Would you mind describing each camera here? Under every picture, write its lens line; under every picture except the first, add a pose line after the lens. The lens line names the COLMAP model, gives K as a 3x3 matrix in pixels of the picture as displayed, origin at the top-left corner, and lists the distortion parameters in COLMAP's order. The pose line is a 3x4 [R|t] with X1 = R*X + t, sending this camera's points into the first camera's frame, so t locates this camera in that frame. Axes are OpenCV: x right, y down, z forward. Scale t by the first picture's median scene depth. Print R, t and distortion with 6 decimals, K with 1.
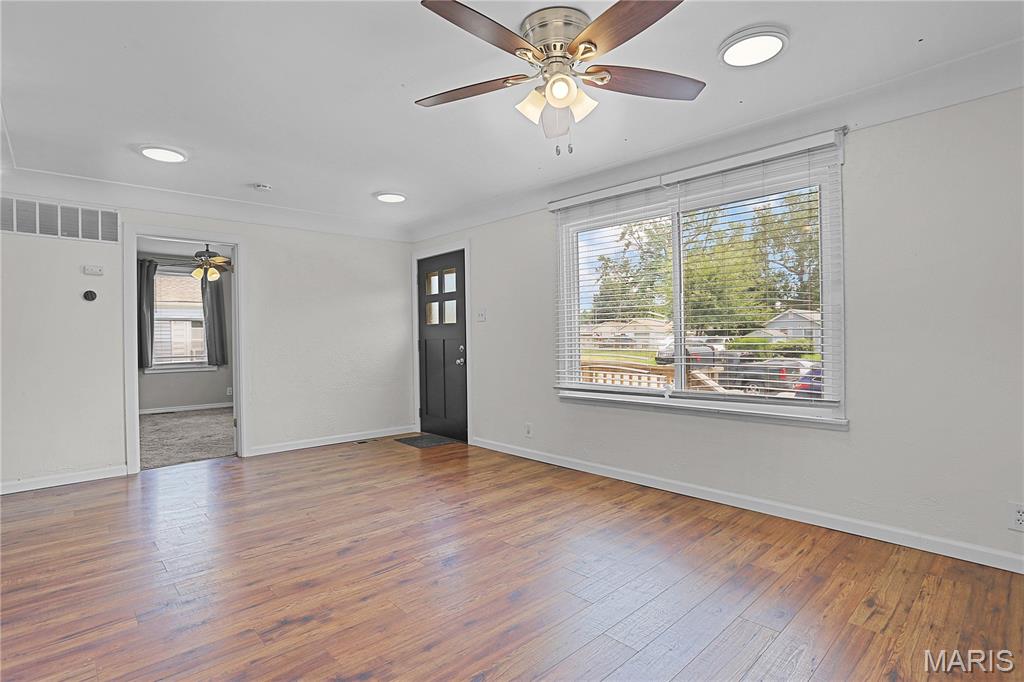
lens RADIAL K [[499.3, 0, 504.0], [0, 499.3, 340.8], [0, 0, 1]] dist [-0.055867, 0.016279]
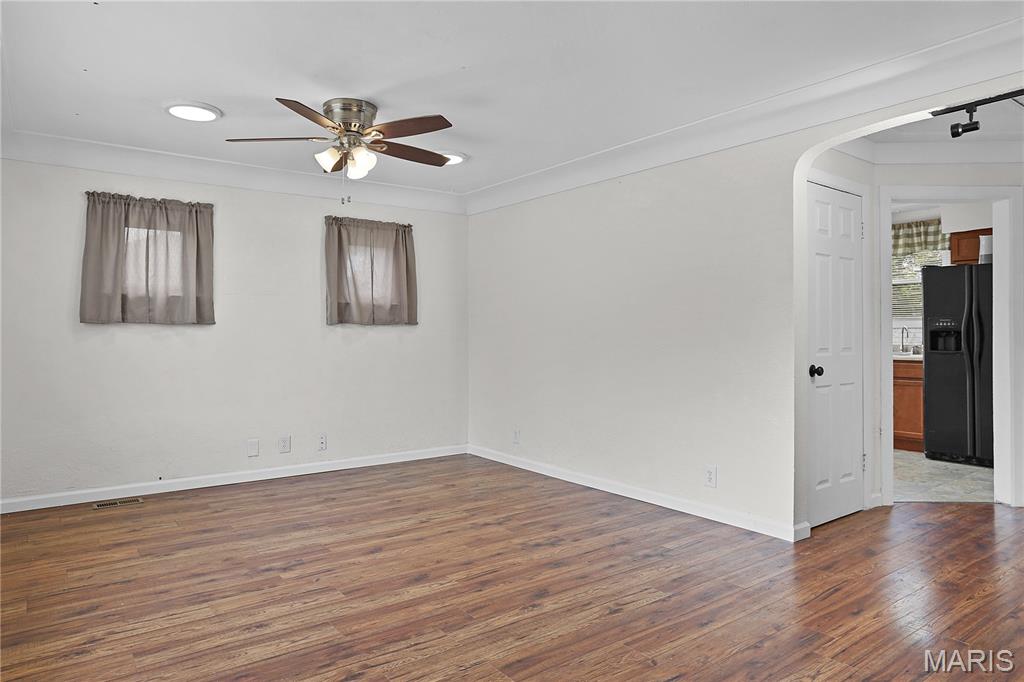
lens RADIAL K [[652.5, 0, 509.0], [0, 652.5, 331.5], [0, 0, 1]] dist [-0.054262, 0.028235]
pose [[-0.994499, 0.012625, 0.103982, -0.320582], [0.012906, 0.999915, 0.002030, -0.011688], [-0.103948, 0.003361, -0.994577, 1.715835]]
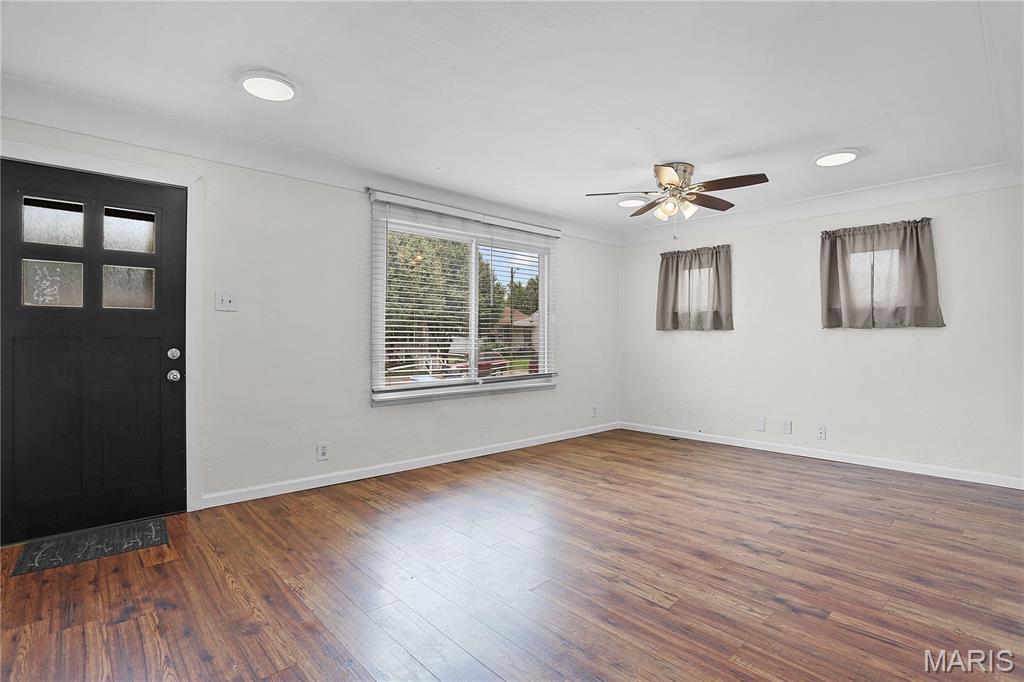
lens RADIAL K [[499.3, 0, 502.6], [0, 499.3, 336.5], [0, 0, 1]] dist [-0.055867, 0.016279]
pose [[0.011342, 0.012172, 0.999862, -1.094536], [0.003210, 0.999920, -0.012209, 0.004779], [-0.999931, 0.003348, 0.011302, 1.022528]]
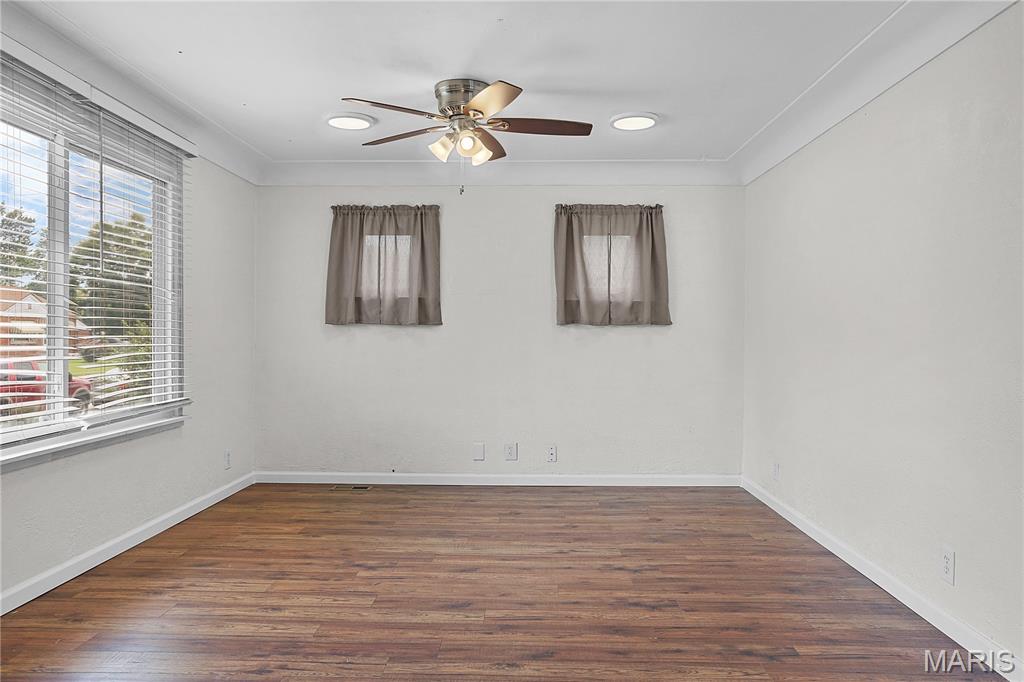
lens RADIAL K [[746.5, 0, 510.3], [0, 746.5, 349.1], [0, 0, 1]] dist [-0.048630, 0.033617]
pose [[-0.718218, -0.005532, 0.695796, -0.814559], [0.006232, 0.999877, 0.014383, -0.001186], [-0.695790, 0.014666, -0.718096, 1.436635]]
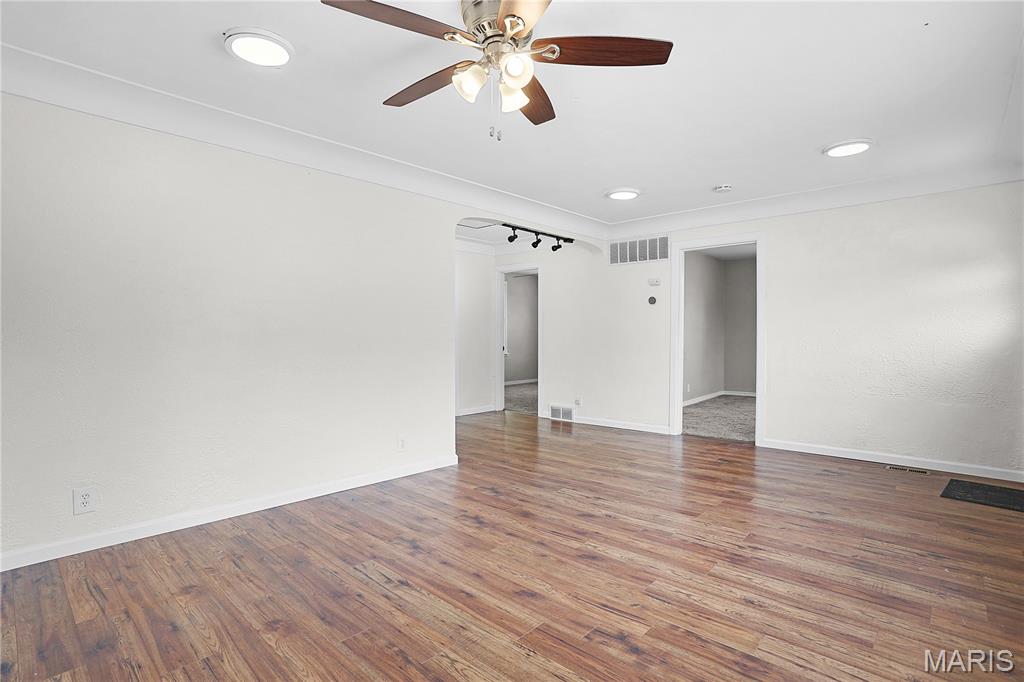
lens RADIAL K [[499.3, 0, 521.4], [0, 499.3, 336.4], [0, 0, 1]] dist [-0.055867, 0.016279]
pose [[0.099296, 0.013055, -0.994972, 0.670982], [-0.006577, 0.999901, 0.012463, -0.005680], [0.995036, 0.005306, 0.099372, 0.600675]]
